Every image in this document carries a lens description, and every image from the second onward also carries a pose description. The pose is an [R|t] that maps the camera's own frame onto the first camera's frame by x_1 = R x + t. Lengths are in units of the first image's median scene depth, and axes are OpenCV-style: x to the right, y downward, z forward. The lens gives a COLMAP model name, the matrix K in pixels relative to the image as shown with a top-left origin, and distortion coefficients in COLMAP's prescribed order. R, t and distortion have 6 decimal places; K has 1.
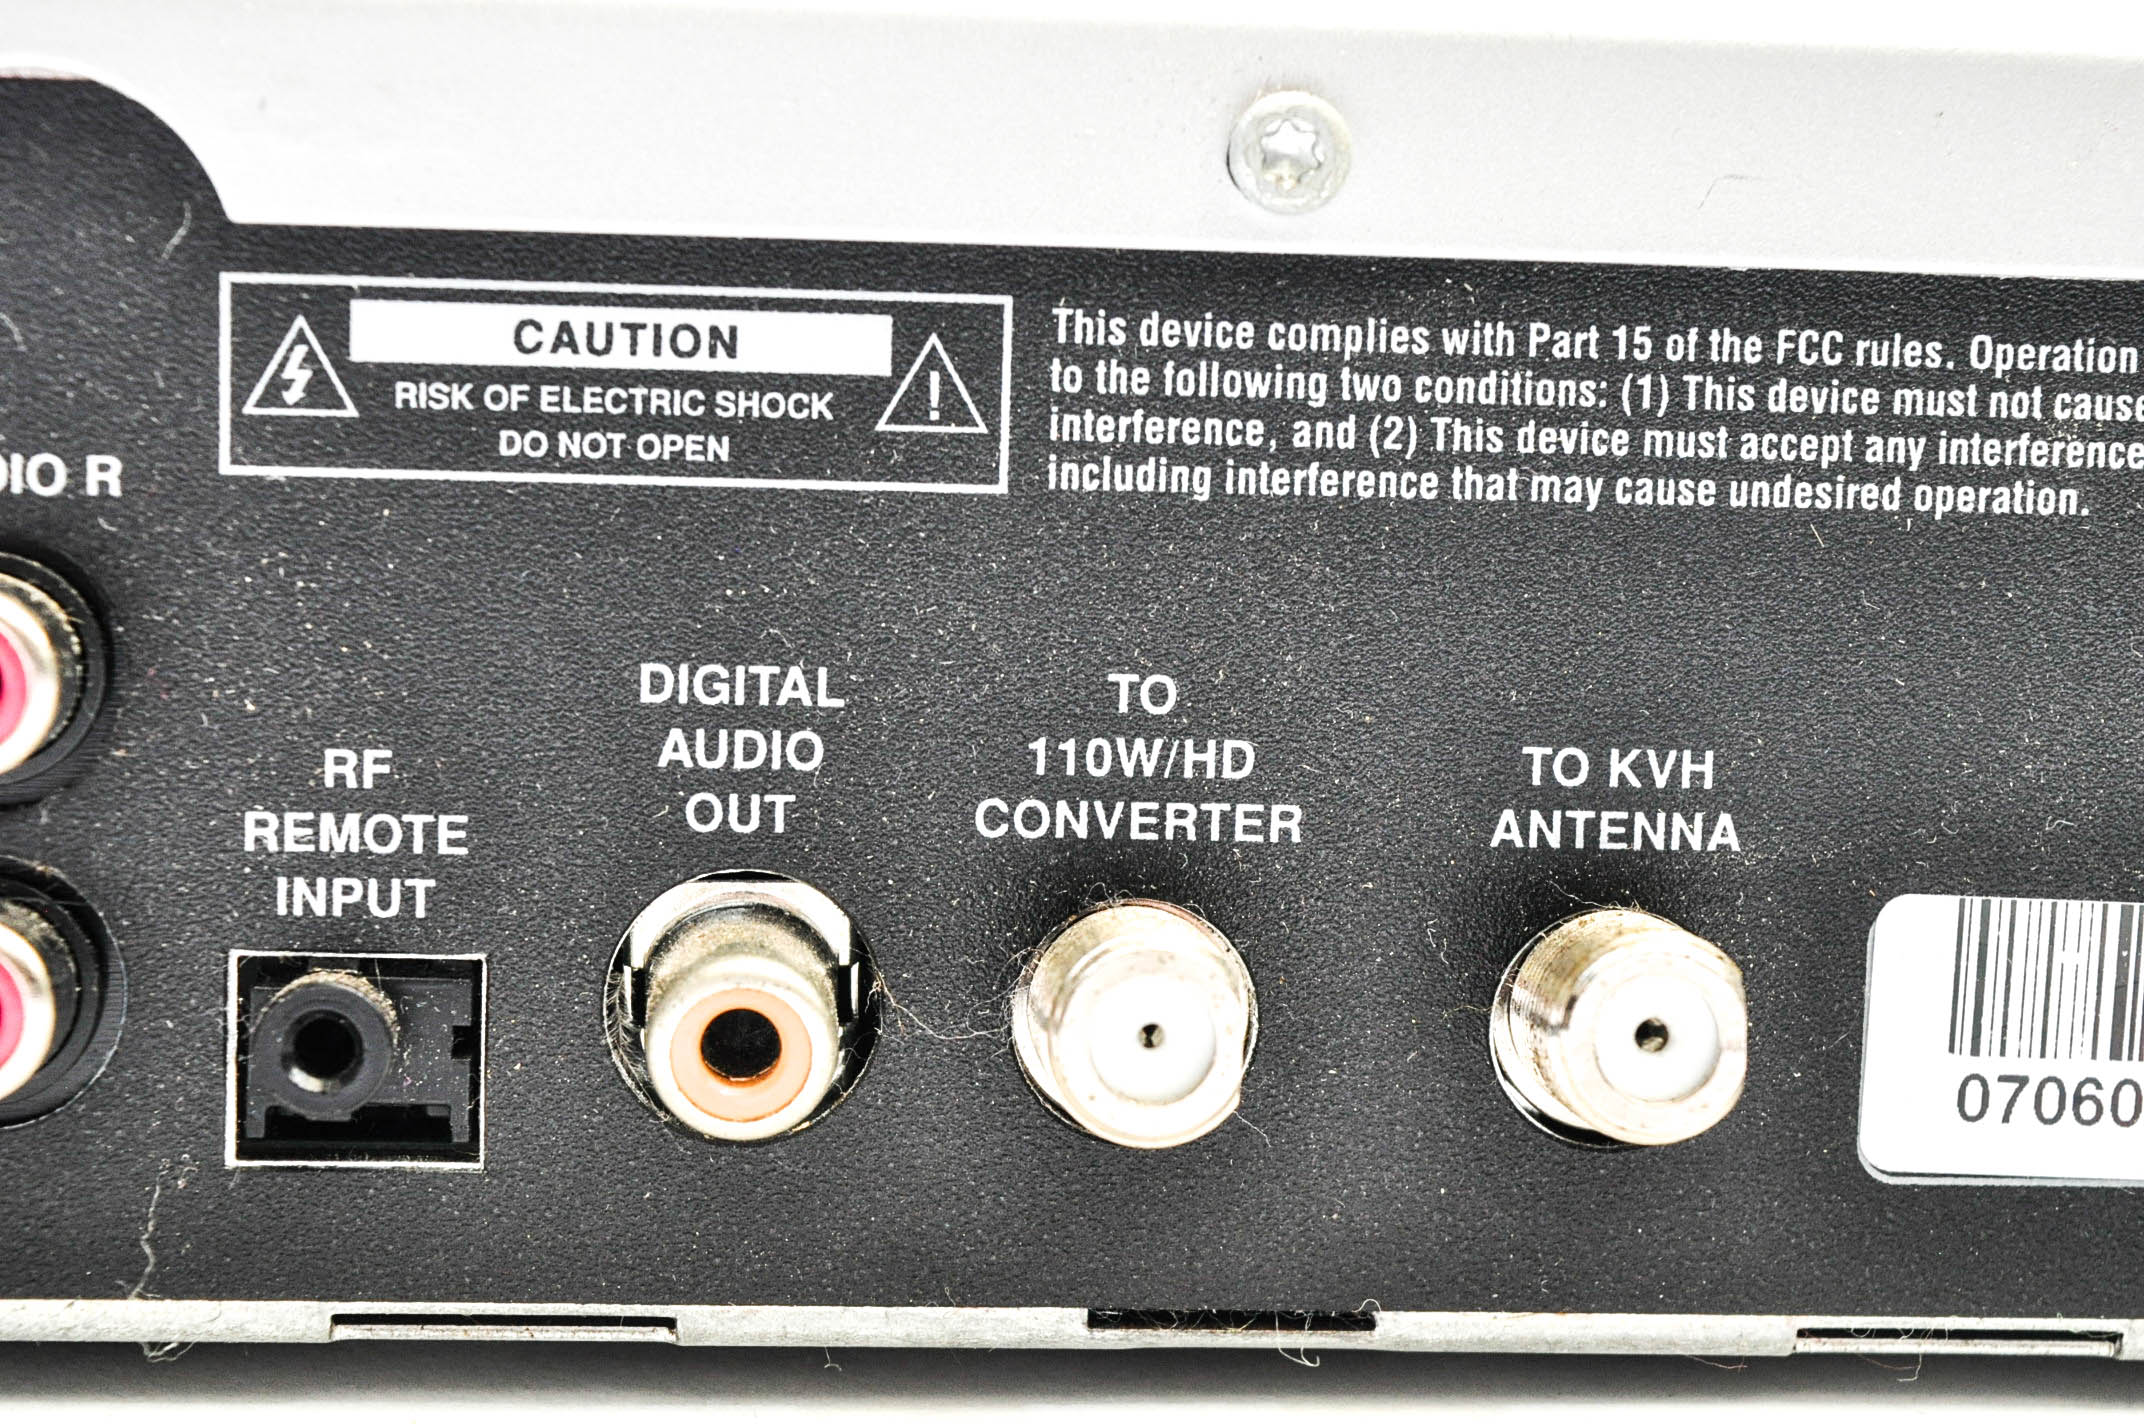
lens RADIAL K [[4452.5, 0, 1072.3], [0, 4452.5, 712.4], [0, 0, 1]] dist [0.005955, 0.000000]
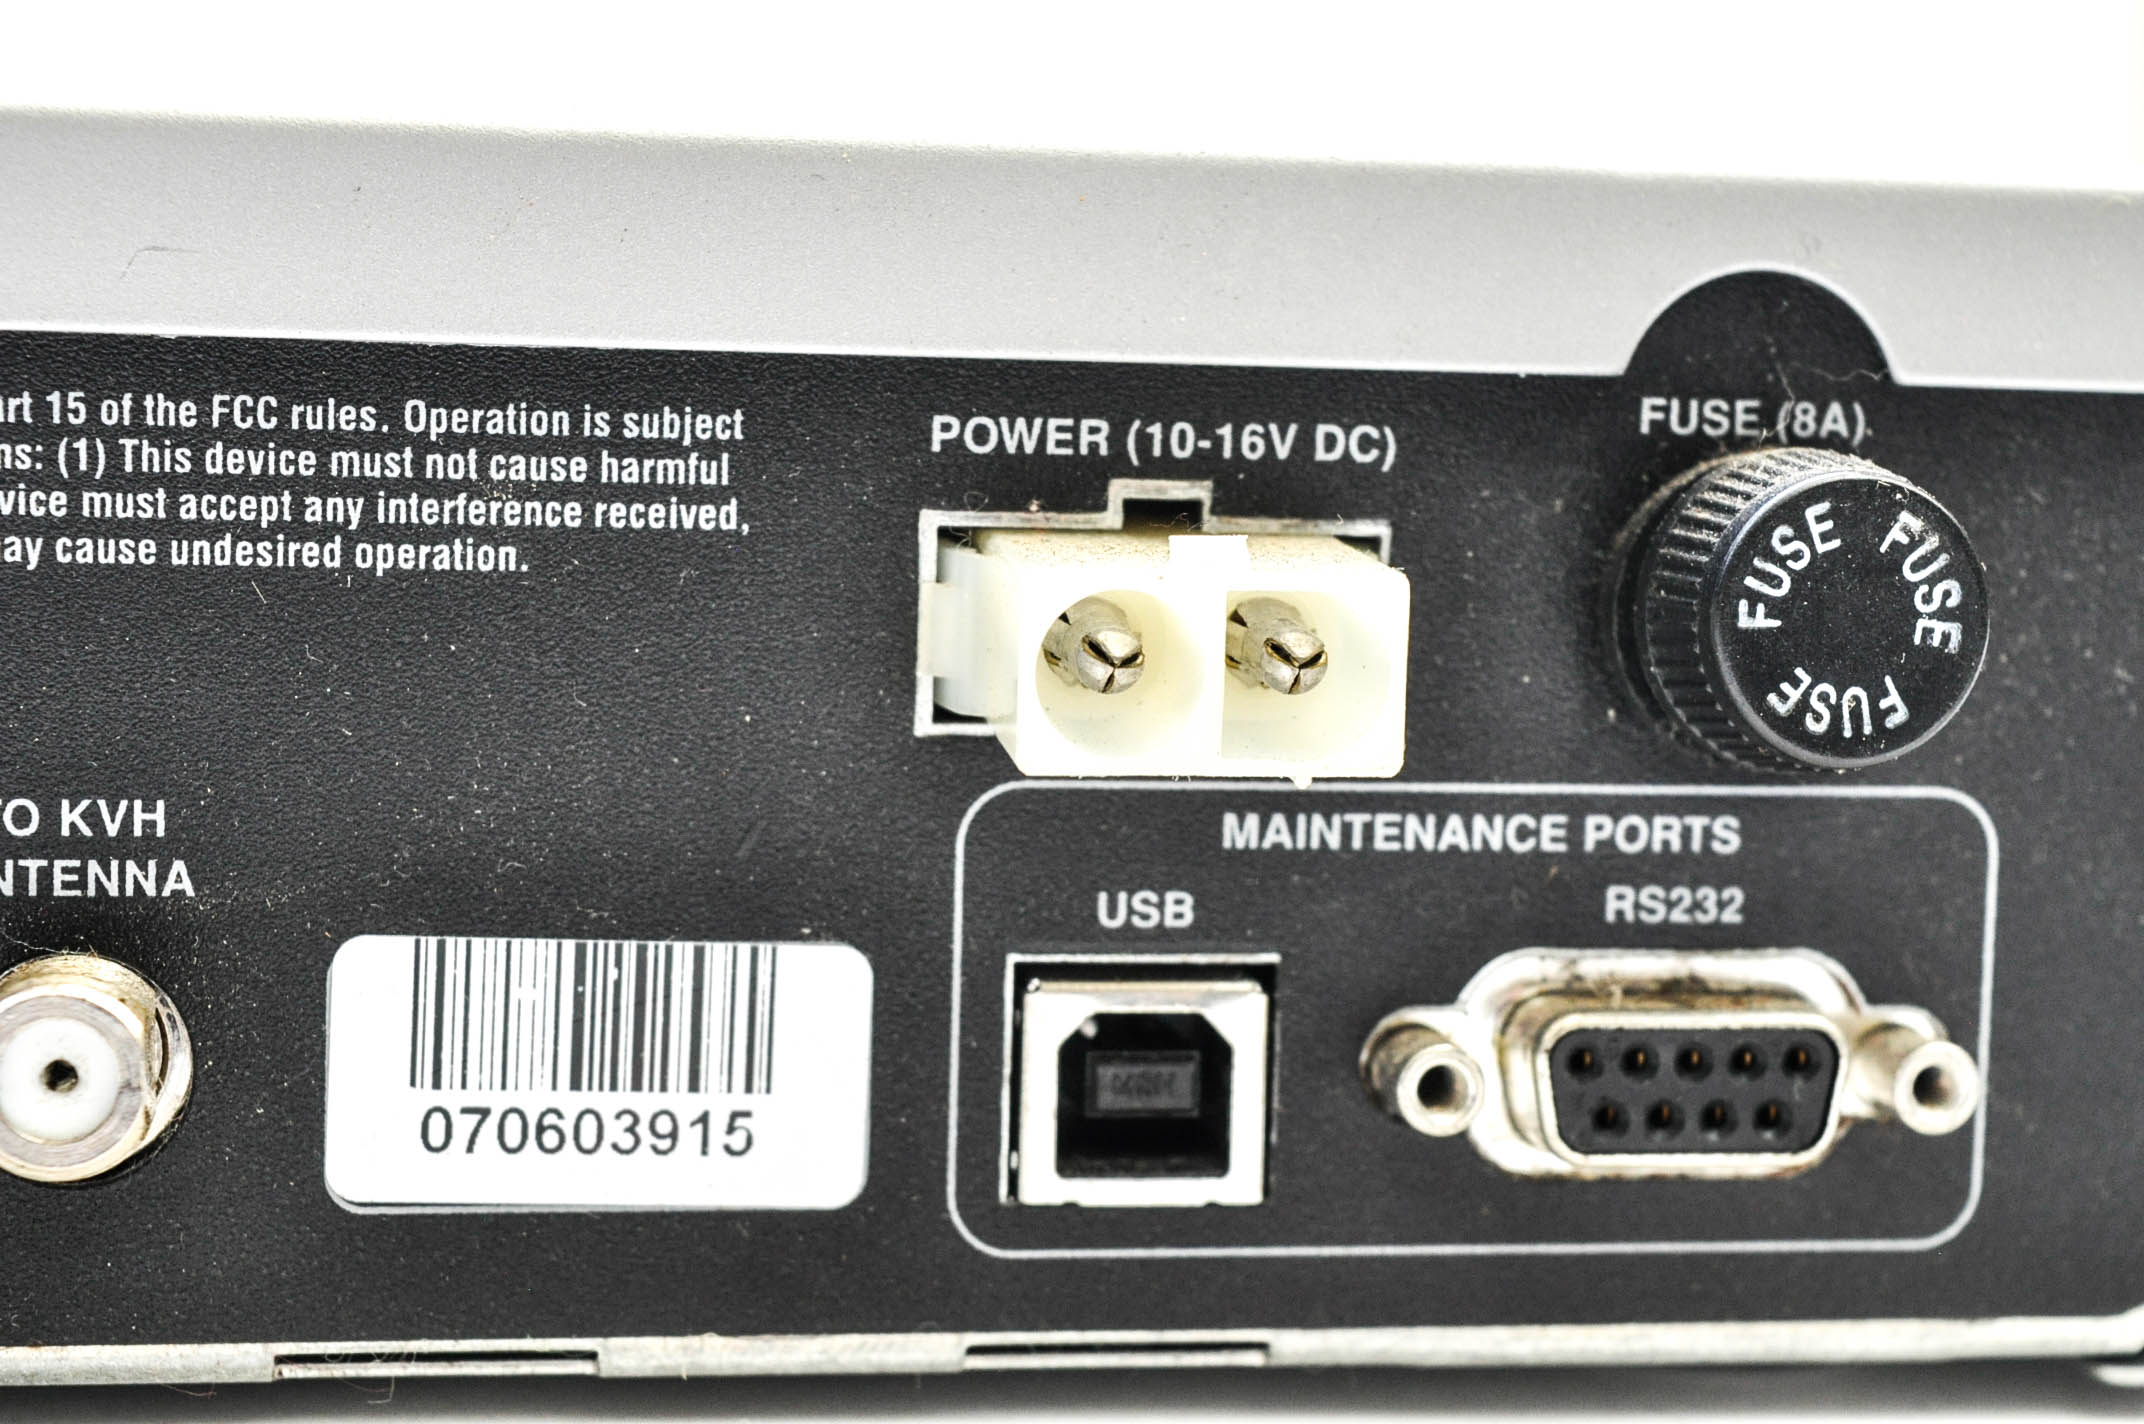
lens RADIAL K [[4452.5, 0, 1071.8], [0, 4452.5, 711.8], [0, 0, 1]] dist [0.005955, 0.000000]
pose [[0.993524, -0.009172, 0.113255, 0.237002], [0.010201, 0.999912, -0.008513, -0.000960], [-0.113167, 0.009614, 0.993530, -0.055358]]
